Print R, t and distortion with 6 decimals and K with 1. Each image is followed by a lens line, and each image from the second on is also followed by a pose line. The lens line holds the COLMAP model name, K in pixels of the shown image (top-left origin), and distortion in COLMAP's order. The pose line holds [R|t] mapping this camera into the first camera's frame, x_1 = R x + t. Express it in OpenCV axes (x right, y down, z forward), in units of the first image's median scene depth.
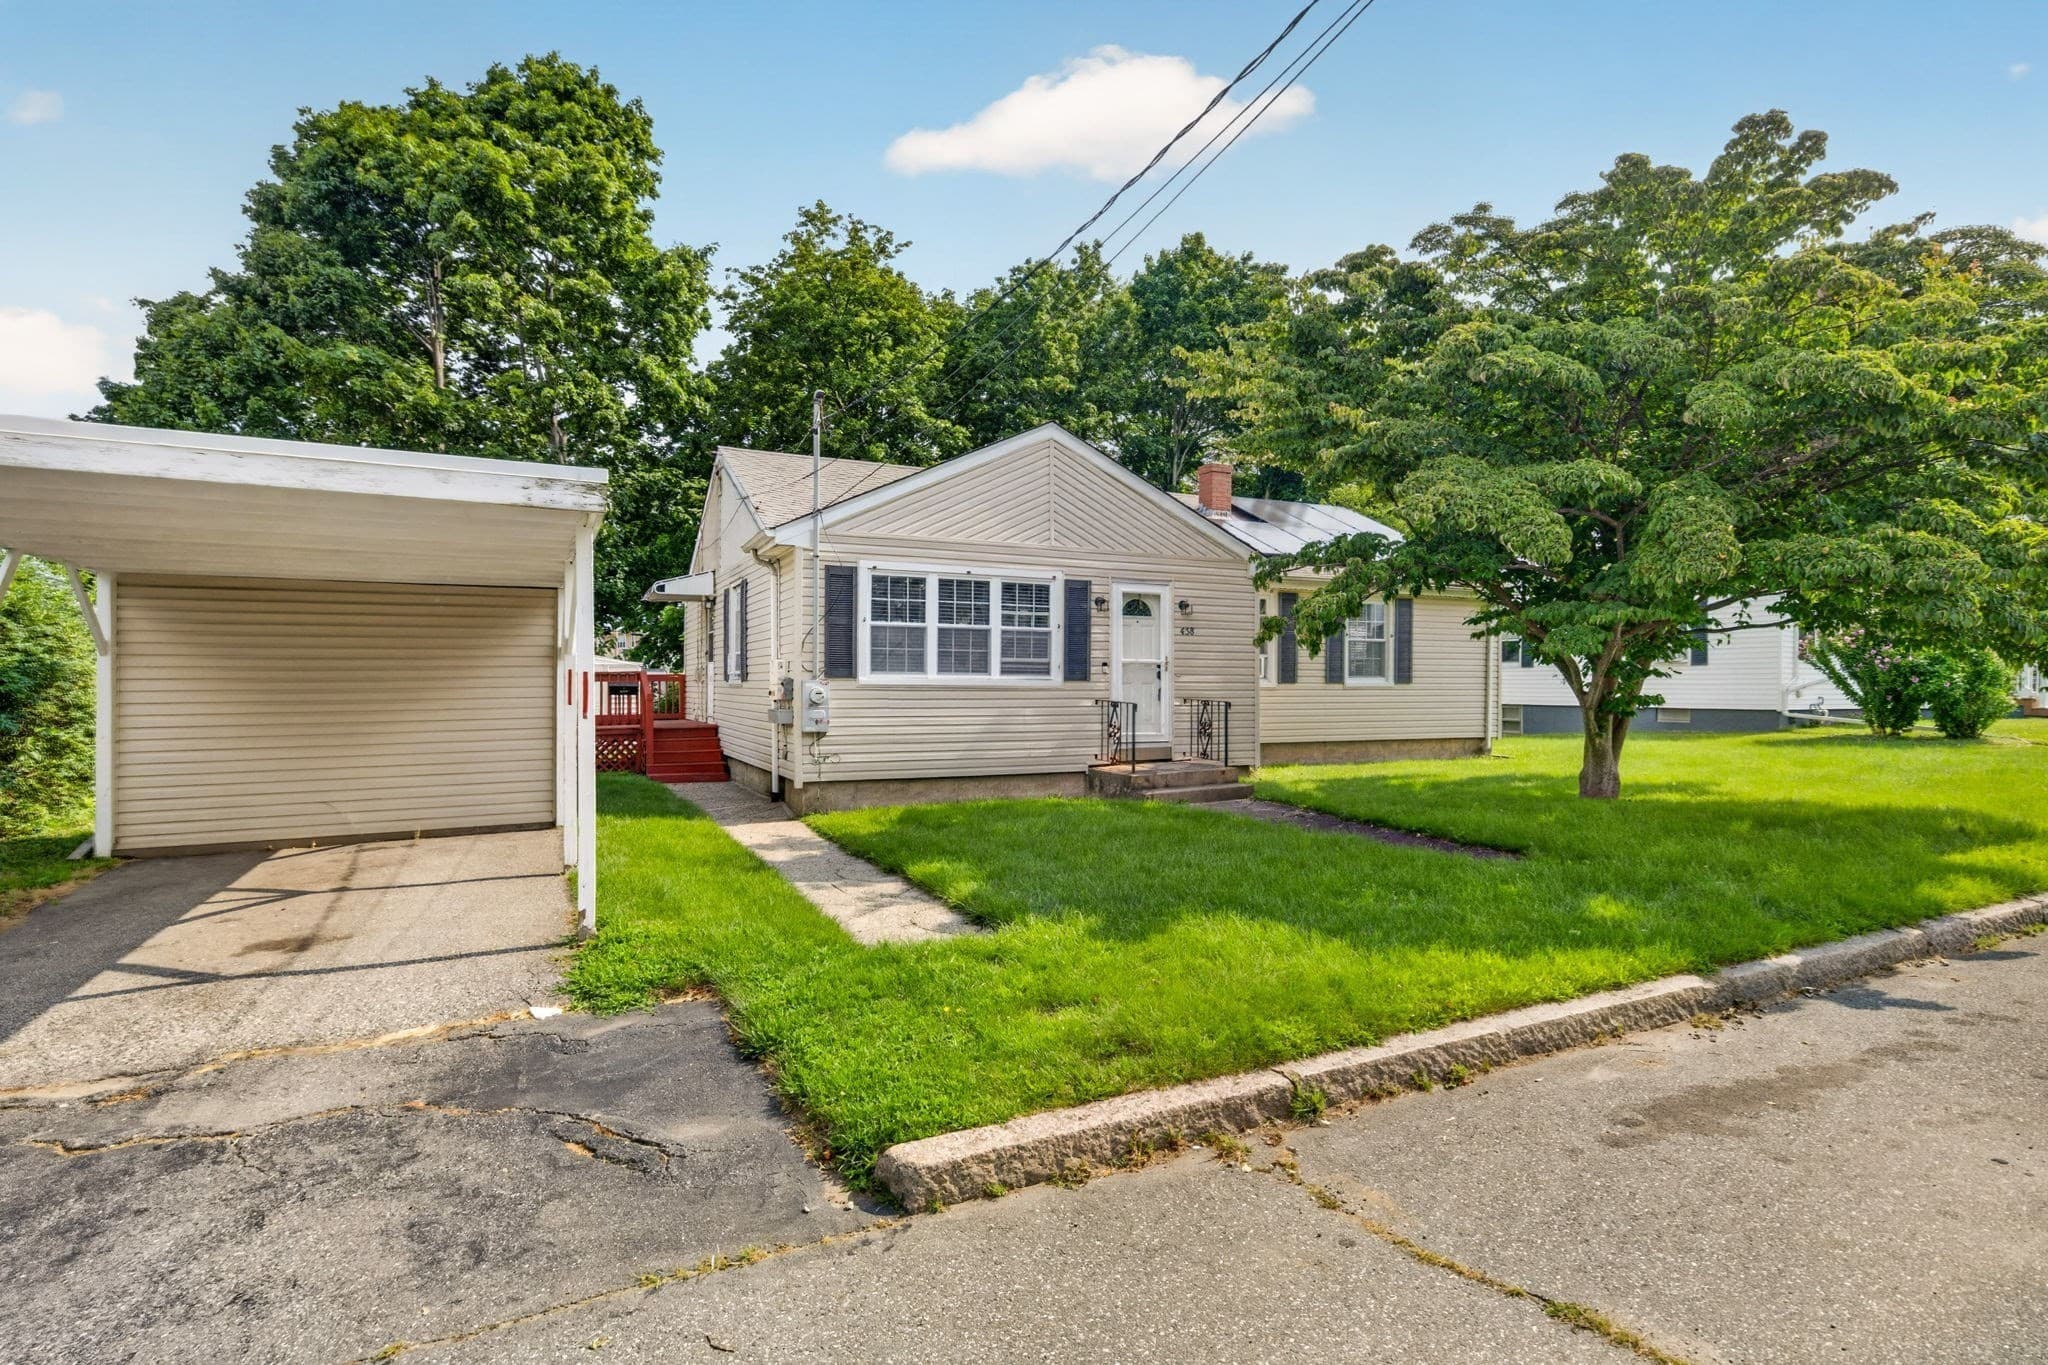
lens RADIAL K [[1054.0, 0, 1009.8], [0, 1054.0, 693.4], [0, 0, 1]] dist [-0.004759, -0.000505]
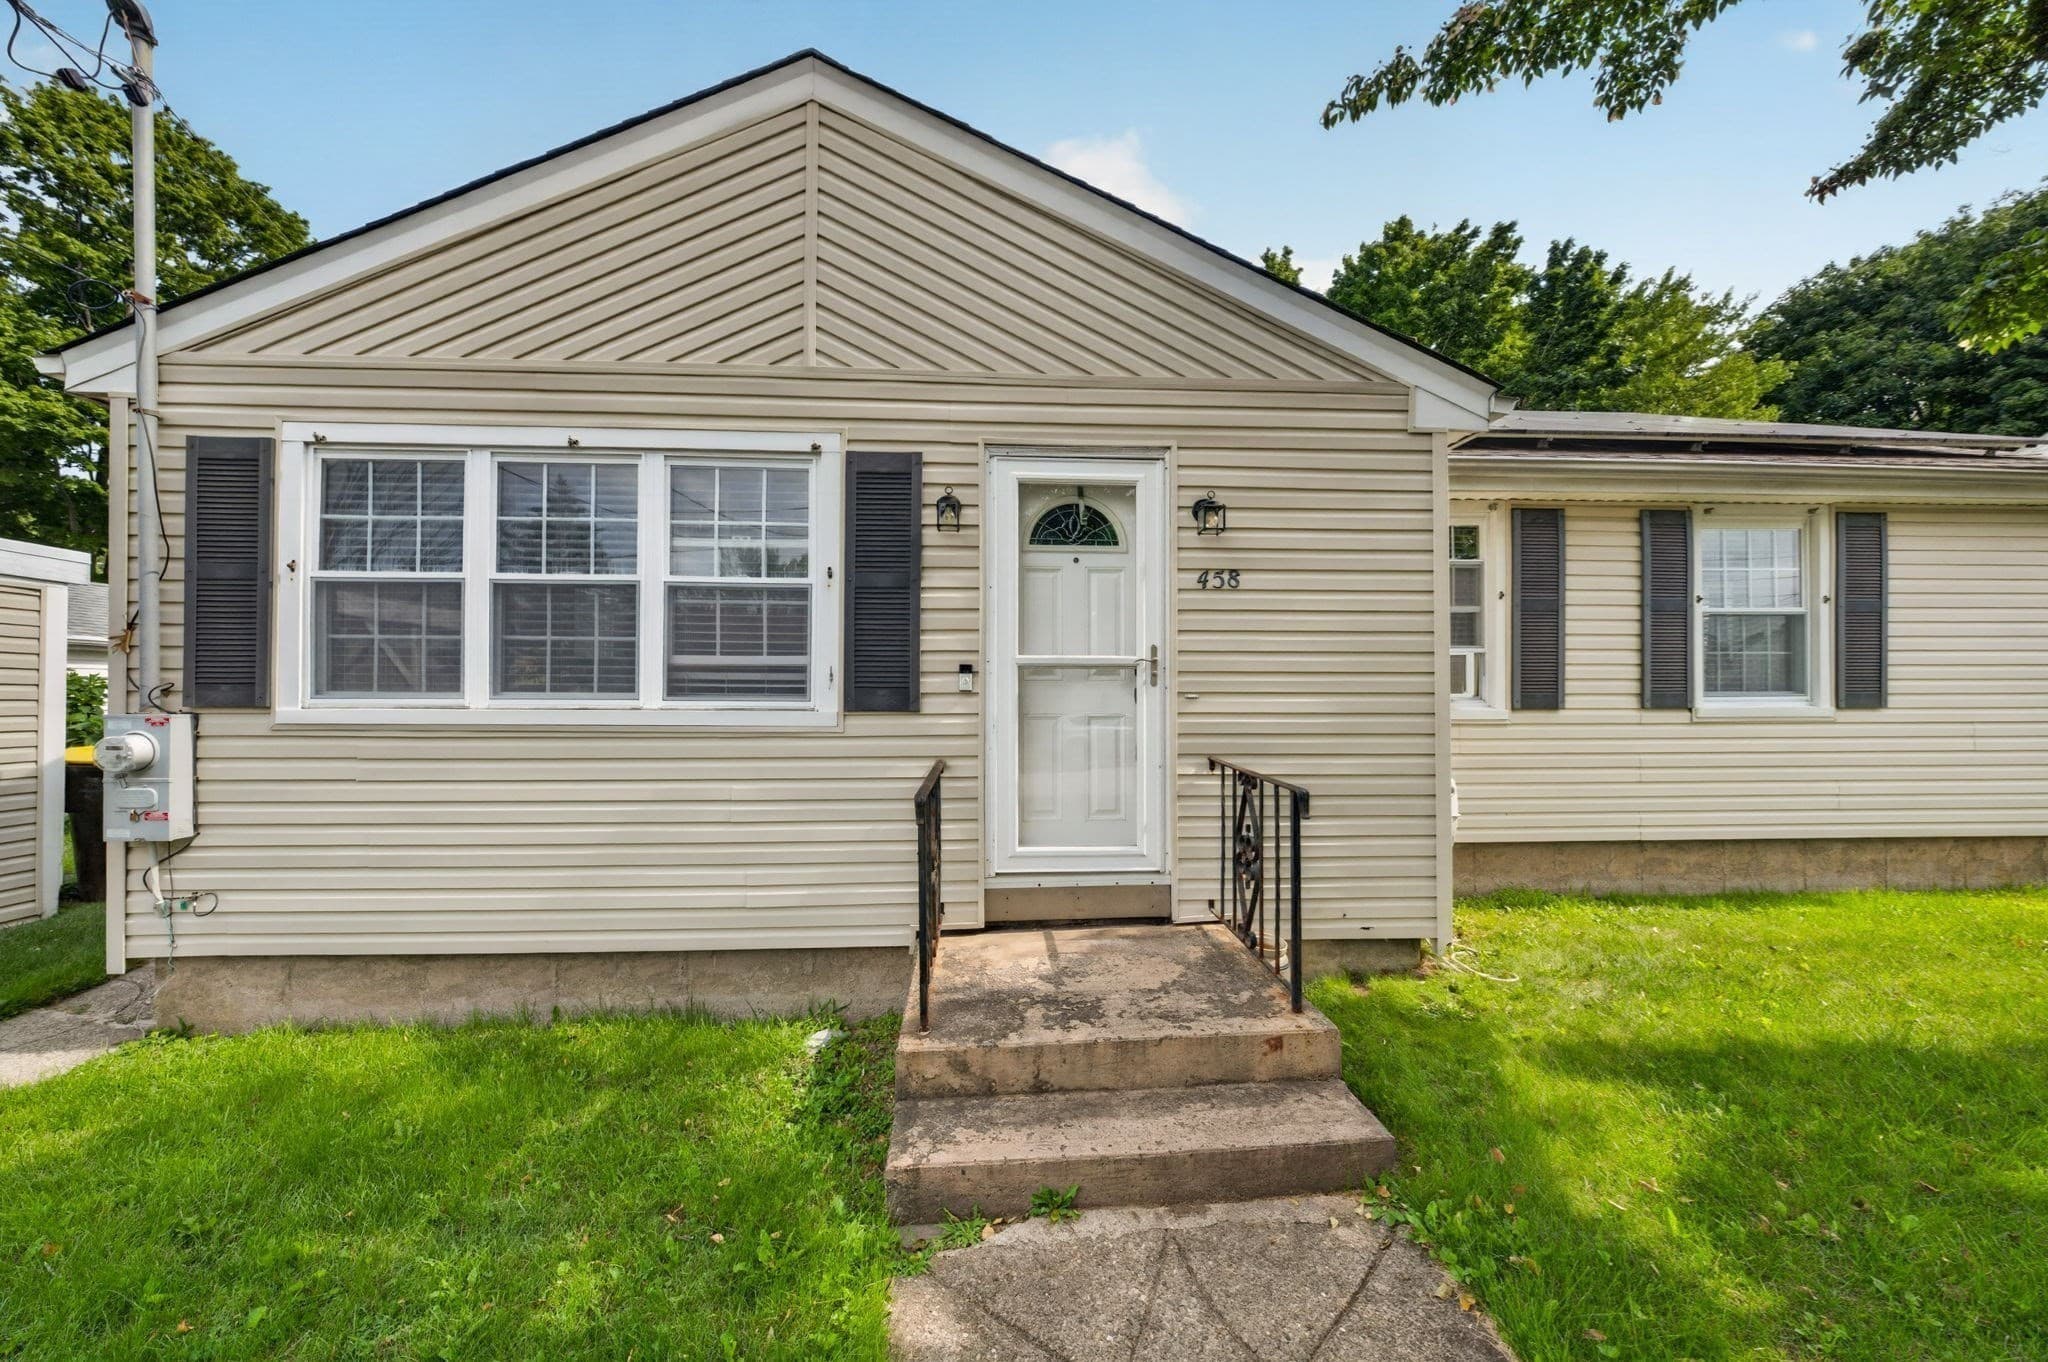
lens RADIAL K [[741.3, 0, 977.2], [0, 741.3, 687.6], [0, 0, 1]] dist [-0.014447, 0.000162]
pose [[0.926705, -0.009163, -0.375679, 0.195364], [0.000636, 0.999740, -0.022814, -0.014321], [0.375790, 0.020903, 0.926469, 0.749561]]
